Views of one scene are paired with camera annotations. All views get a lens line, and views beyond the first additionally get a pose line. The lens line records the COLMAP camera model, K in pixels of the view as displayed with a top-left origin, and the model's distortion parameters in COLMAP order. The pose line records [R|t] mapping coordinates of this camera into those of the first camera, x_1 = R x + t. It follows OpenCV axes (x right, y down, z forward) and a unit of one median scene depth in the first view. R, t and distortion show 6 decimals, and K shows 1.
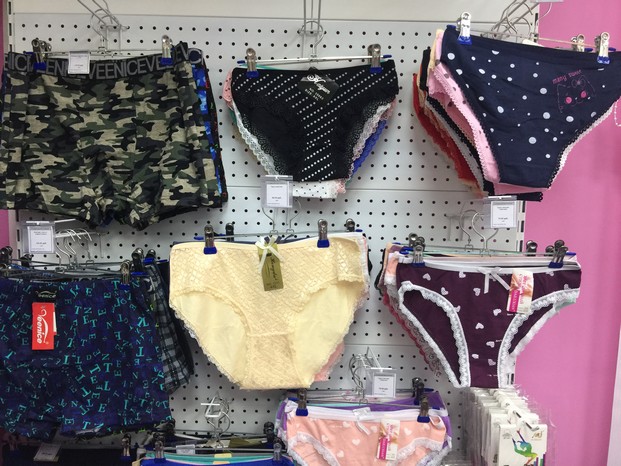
lens RADIAL K [[550.7, 0, 310.5], [0, 550.7, 233.0], [0, 0, 1]] dist [0.008216, -0.010530]
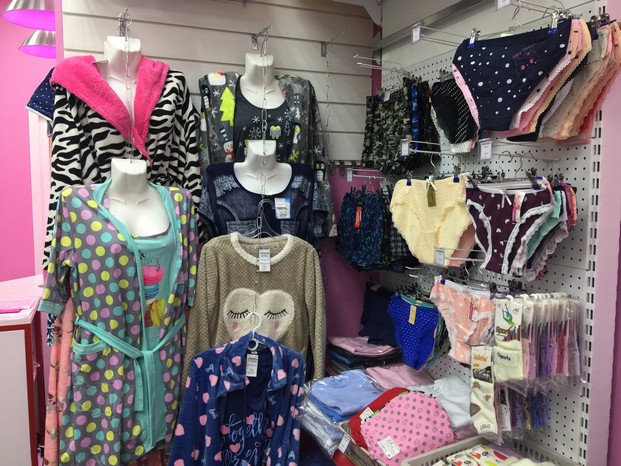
lens RADIAL K [[550.7, 0, 310.5], [0, 550.7, 233.0], [0, 0, 1]] dist [0.008216, -0.010530]
pose [[0.375625, 0.062420, -0.924667, 1.478031], [-0.097420, 0.994861, 0.027584, 0.184641], [0.921637, 0.079720, 0.379776, -0.017445]]
